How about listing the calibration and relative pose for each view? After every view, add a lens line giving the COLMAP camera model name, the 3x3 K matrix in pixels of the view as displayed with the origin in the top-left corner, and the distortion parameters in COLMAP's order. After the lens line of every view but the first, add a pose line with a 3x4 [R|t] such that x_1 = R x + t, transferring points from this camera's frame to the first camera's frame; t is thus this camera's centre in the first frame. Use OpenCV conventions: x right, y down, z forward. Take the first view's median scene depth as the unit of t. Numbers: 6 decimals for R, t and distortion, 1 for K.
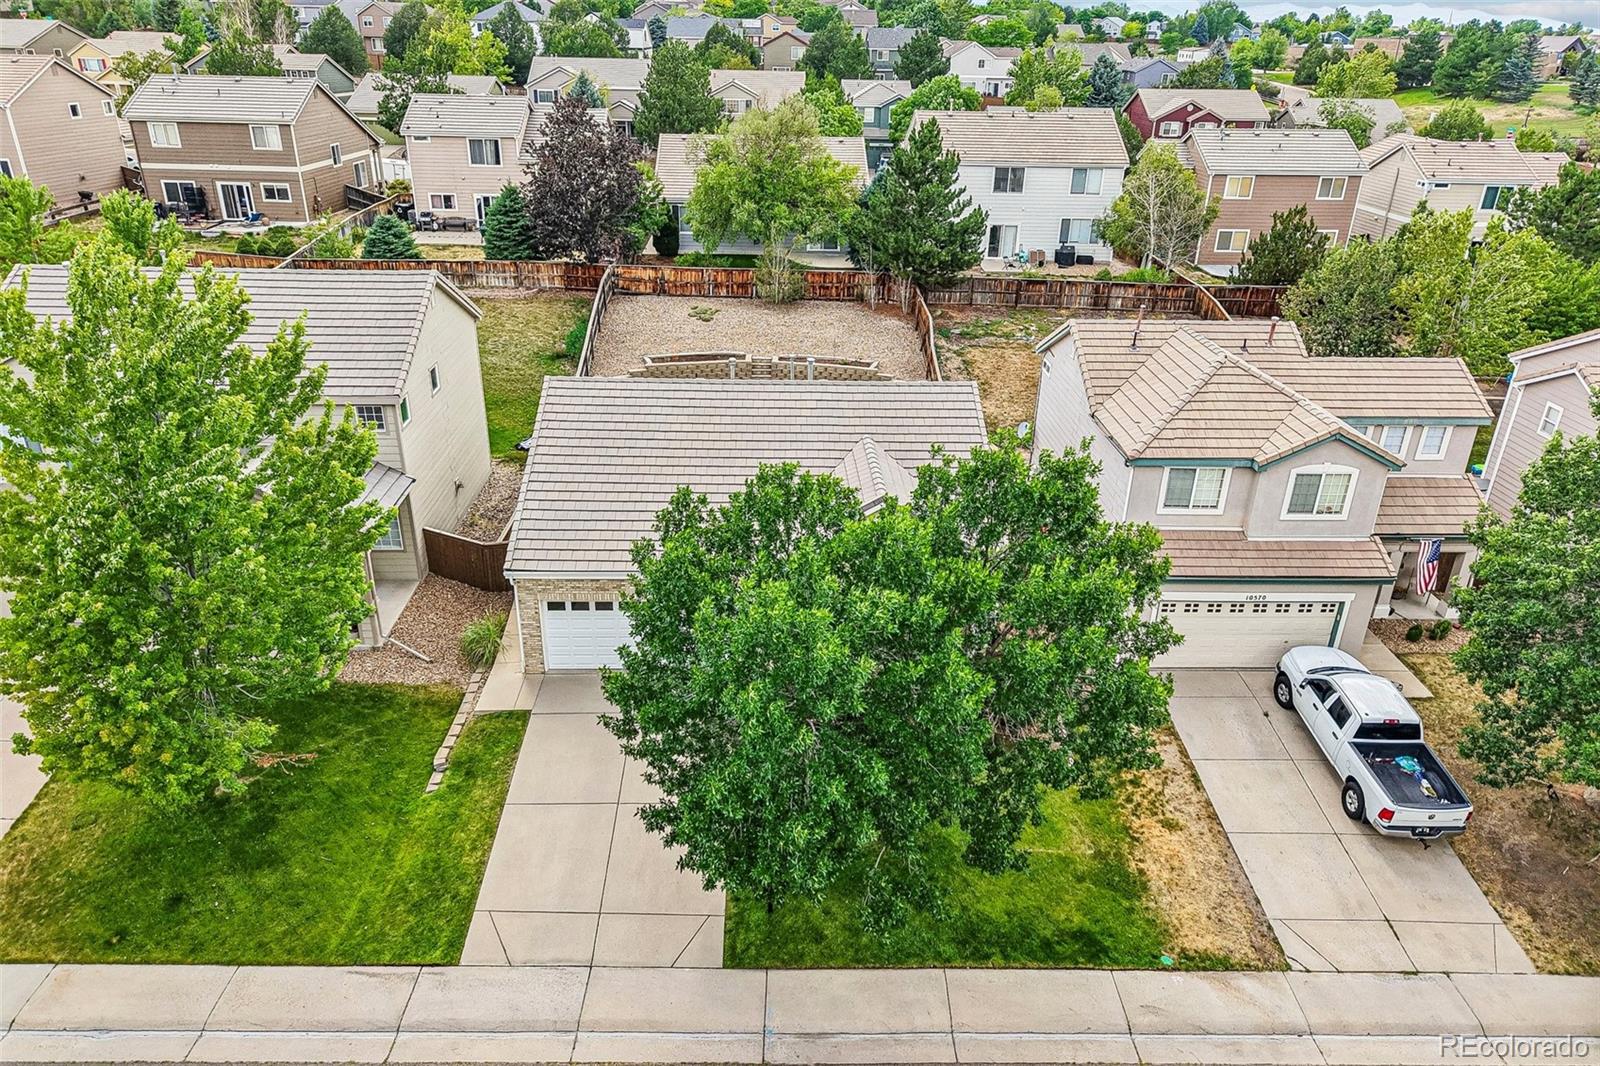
lens RADIAL K [[1070.6, 0, 797.5], [0, 1070.6, 538.8], [0, 0, 1]] dist [0.017659, -0.007028]
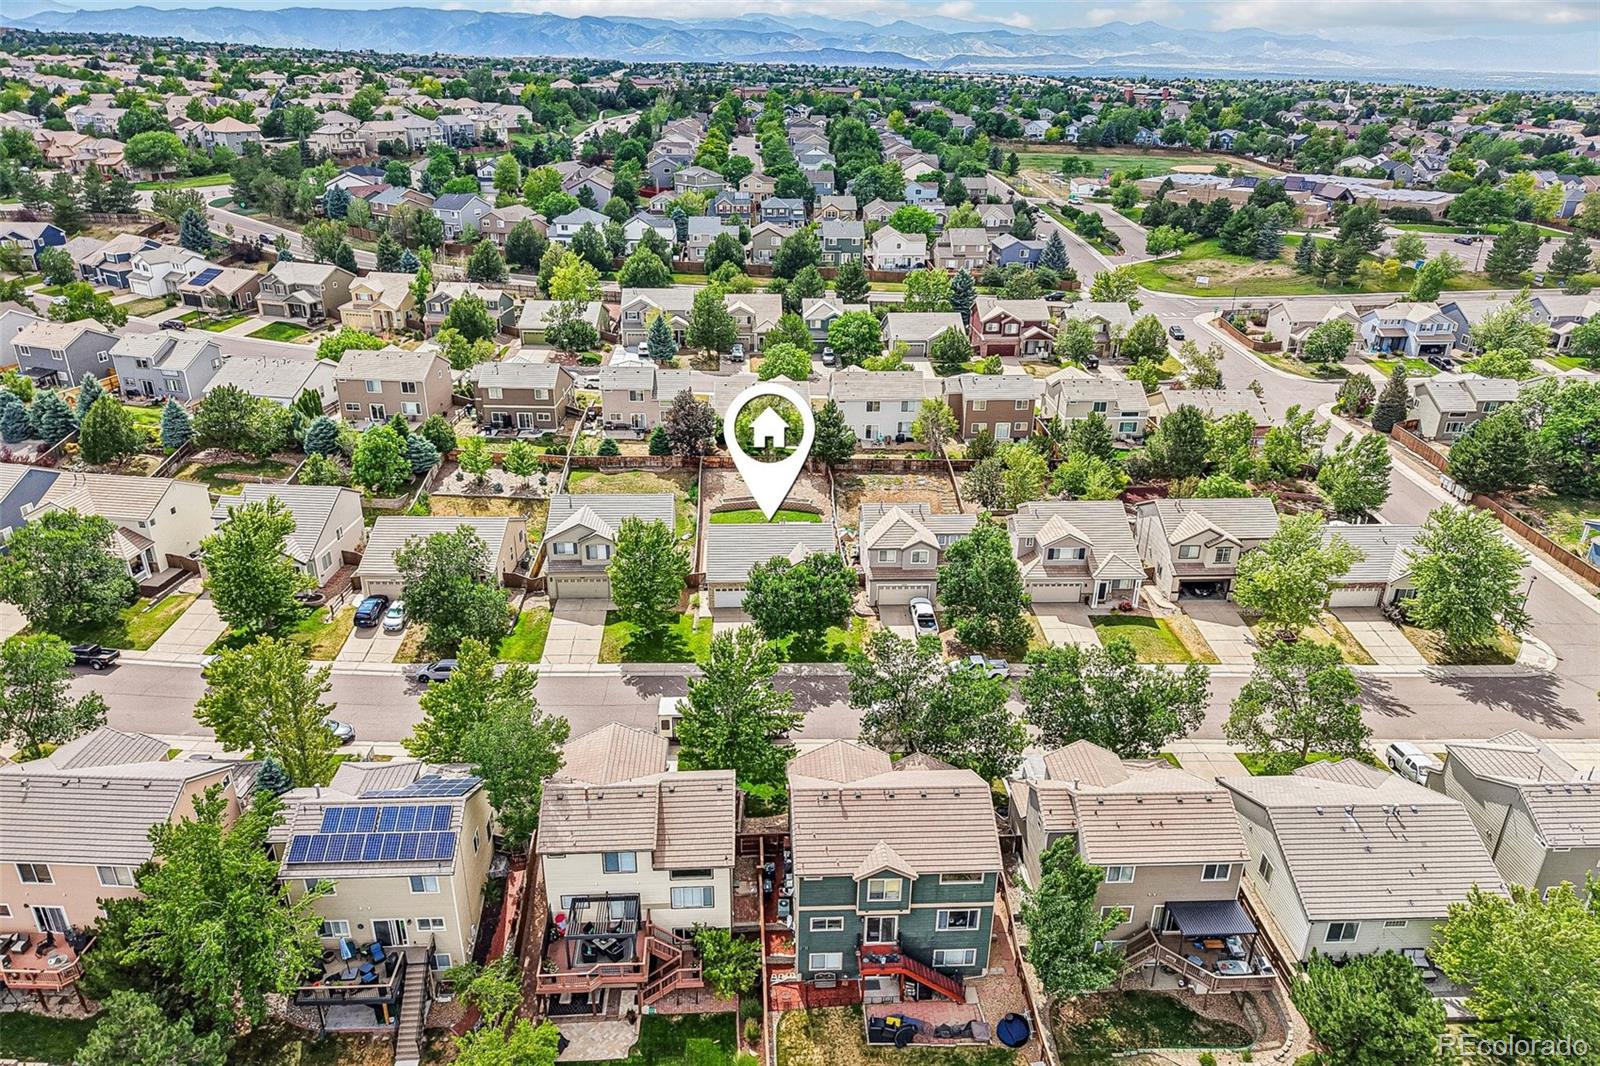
lens RADIAL K [[1070.6, 0, 797.5], [0, 1070.6, 538.8], [0, 0, 1]] dist [0.017659, -0.007028]
pose [[0.999744, -0.015974, 0.016039, -0.000755], [0.016307, 0.999649, -0.020895, -0.018087], [-0.015700, 0.021151, 0.999653, -1.404350]]
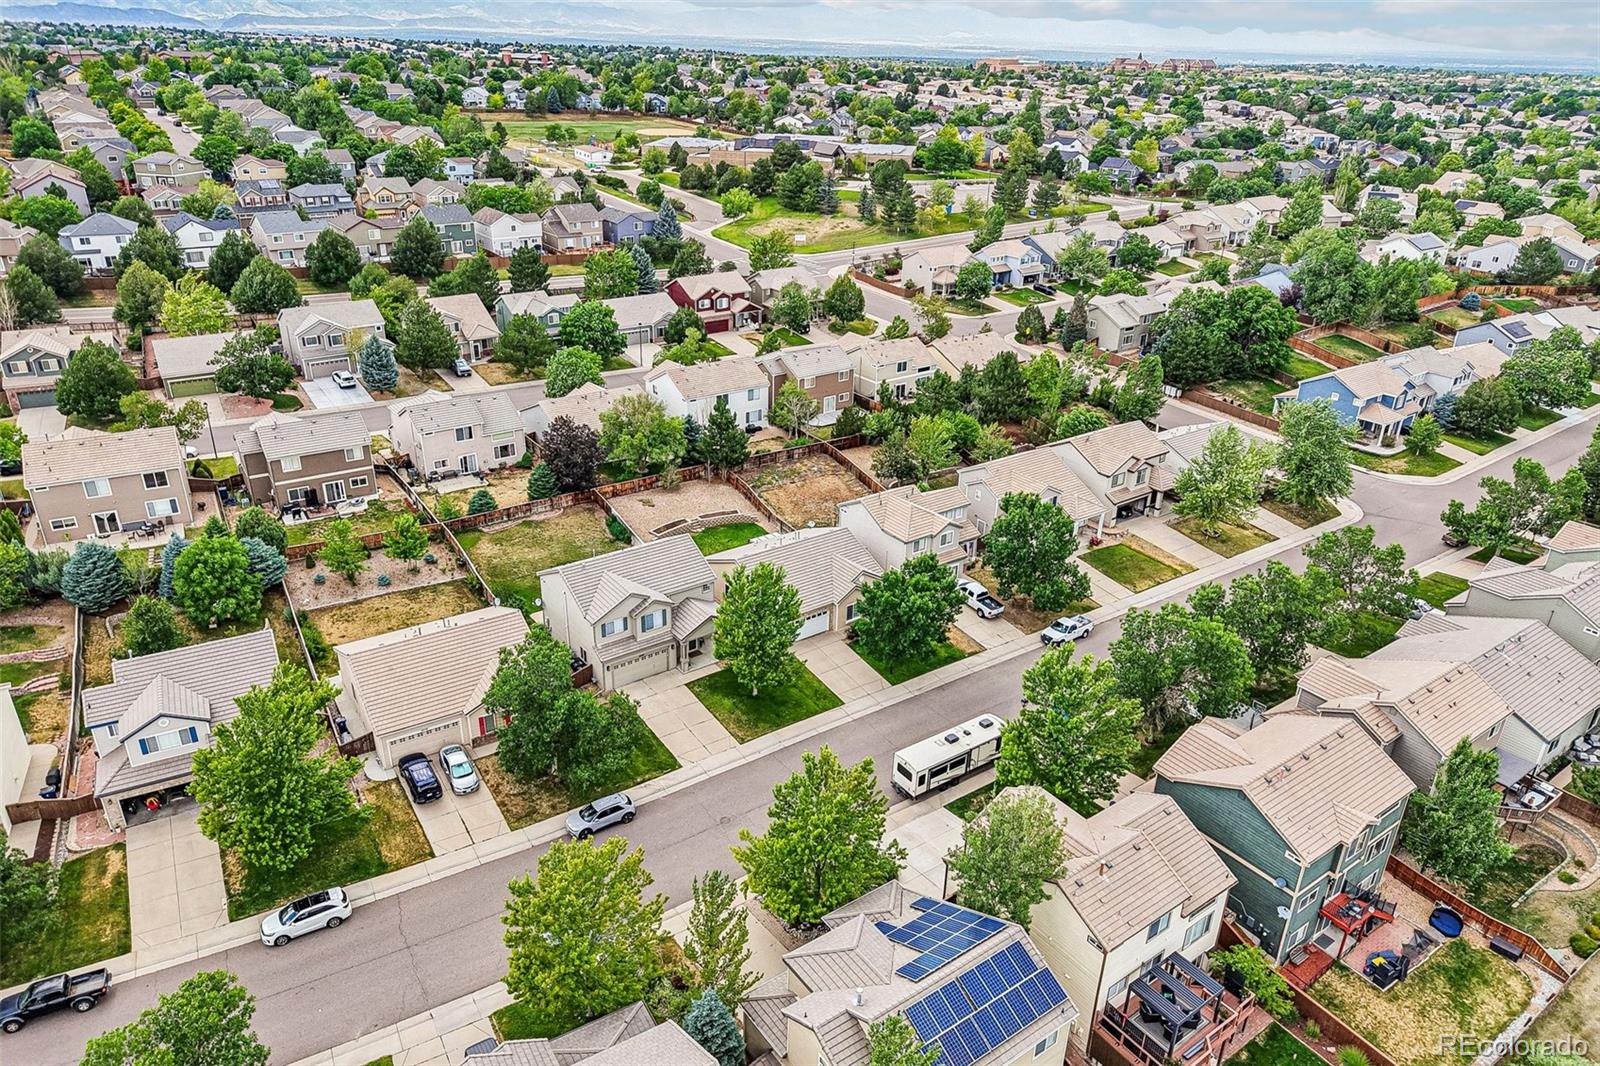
lens RADIAL K [[1063.4, 0, 796.9], [0, 1063.4, 548.9], [0, 0, 1]] dist [0.038227, -0.043856]
pose [[0.828047, -0.246460, 0.503582, -0.920465], [0.237123, 0.967860, 0.083780, -0.225343], [-0.508045, 0.050038, 0.859876, -0.965139]]
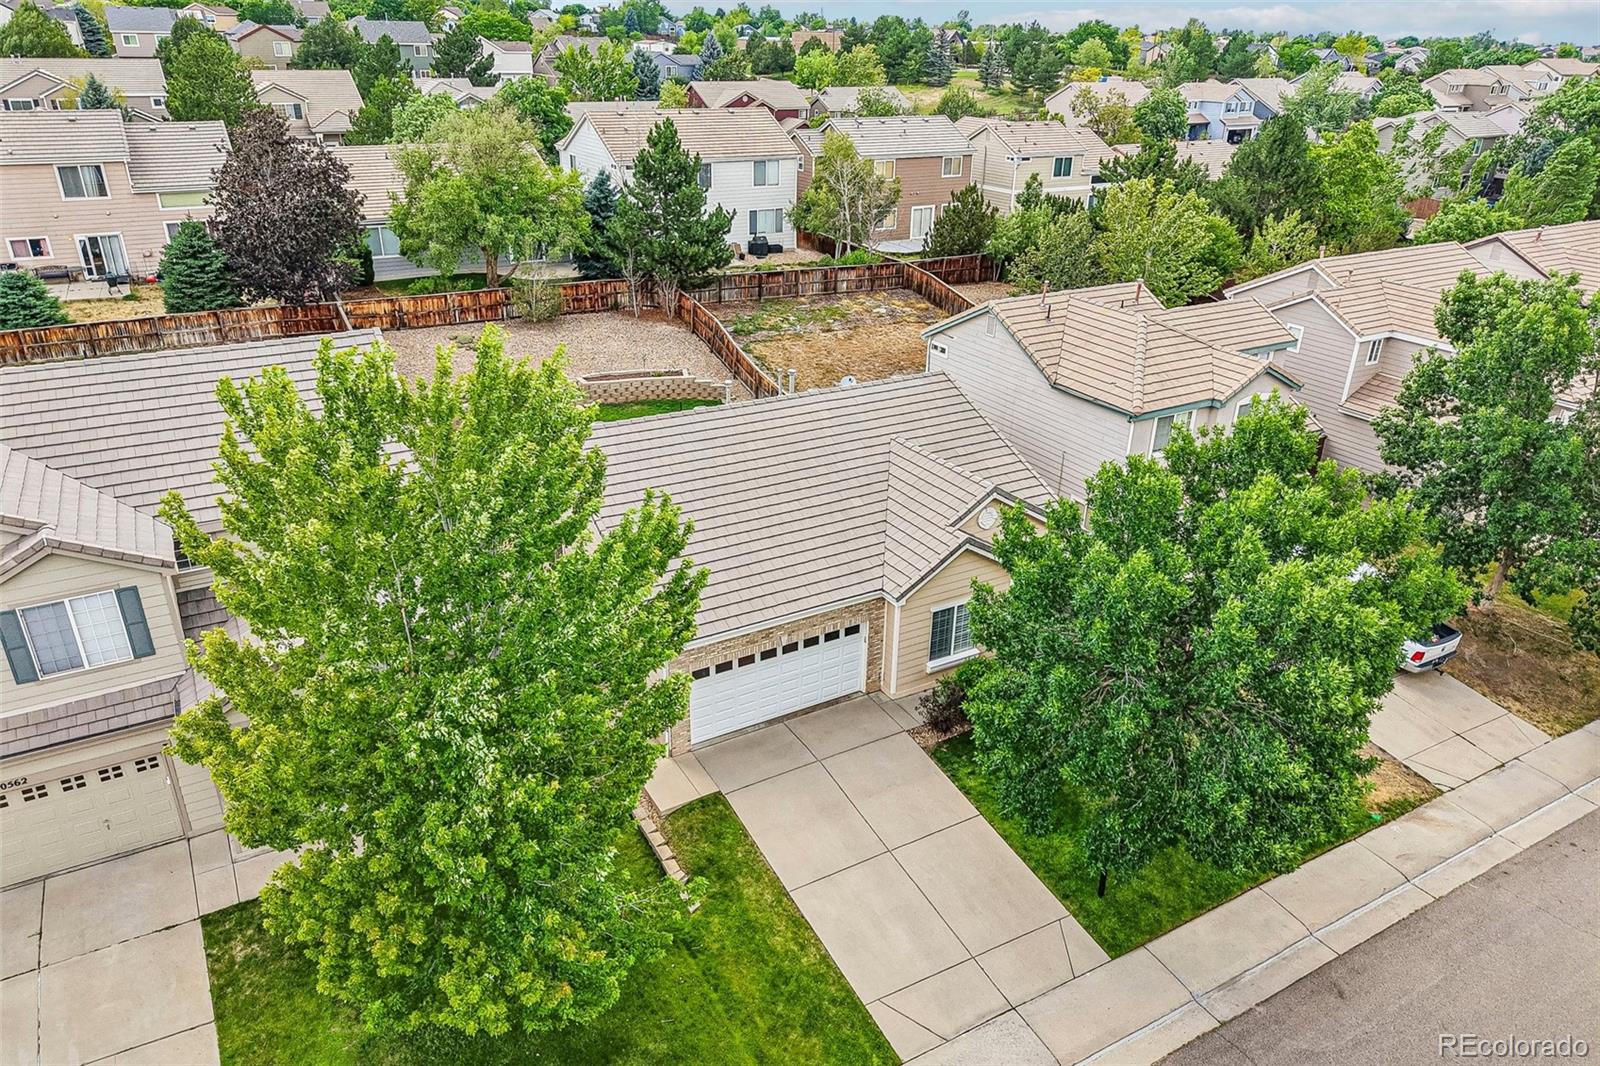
lens RADIAL K [[1063.4, 0, 796.9], [0, 1063.4, 548.9], [0, 0, 1]] dist [0.038227, -0.043856]
pose [[0.880054, -0.210525, 0.425656, -0.259062], [0.203986, 0.977041, 0.061488, -0.040156], [-0.428828, 0.032715, 0.902793, 0.074367]]
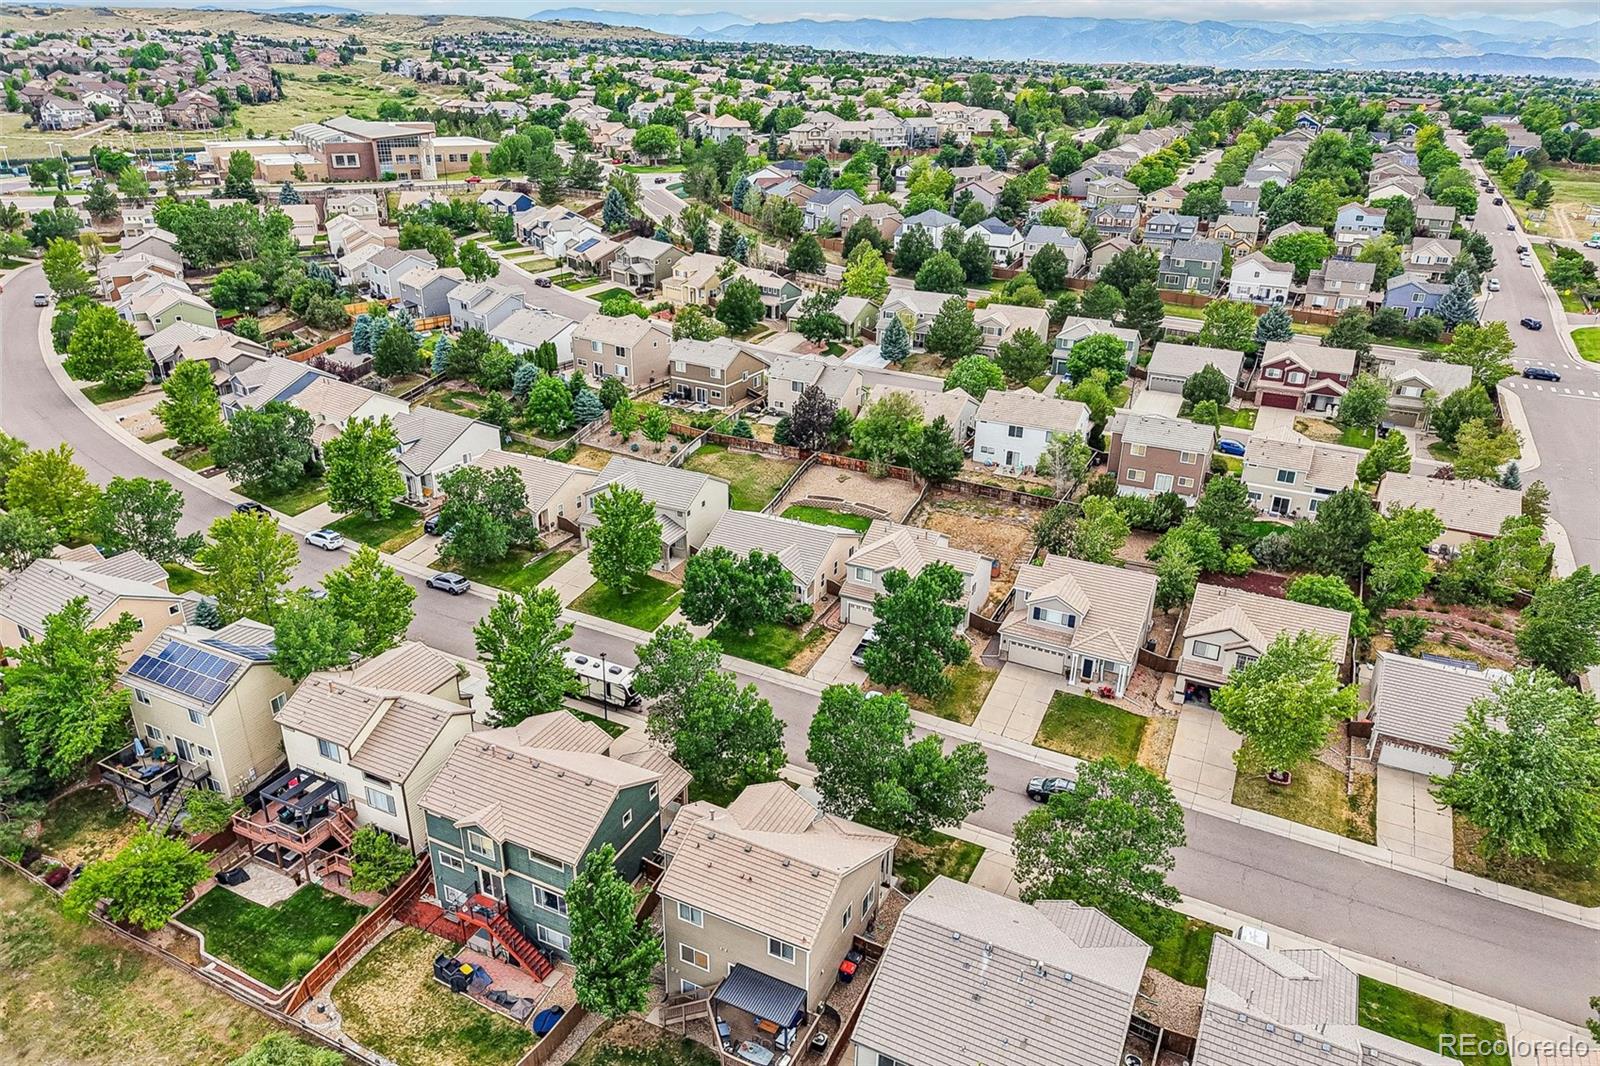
lens RADIAL K [[1063.4, 0, 796.9], [0, 1063.4, 548.9], [0, 0, 1]] dist [0.038227, -0.043856]
pose [[0.883646, 0.191273, -0.427299, 0.871518], [-0.199312, 0.979583, 0.026321, -0.094479], [0.423609, 0.061907, 0.903727, -1.206989]]
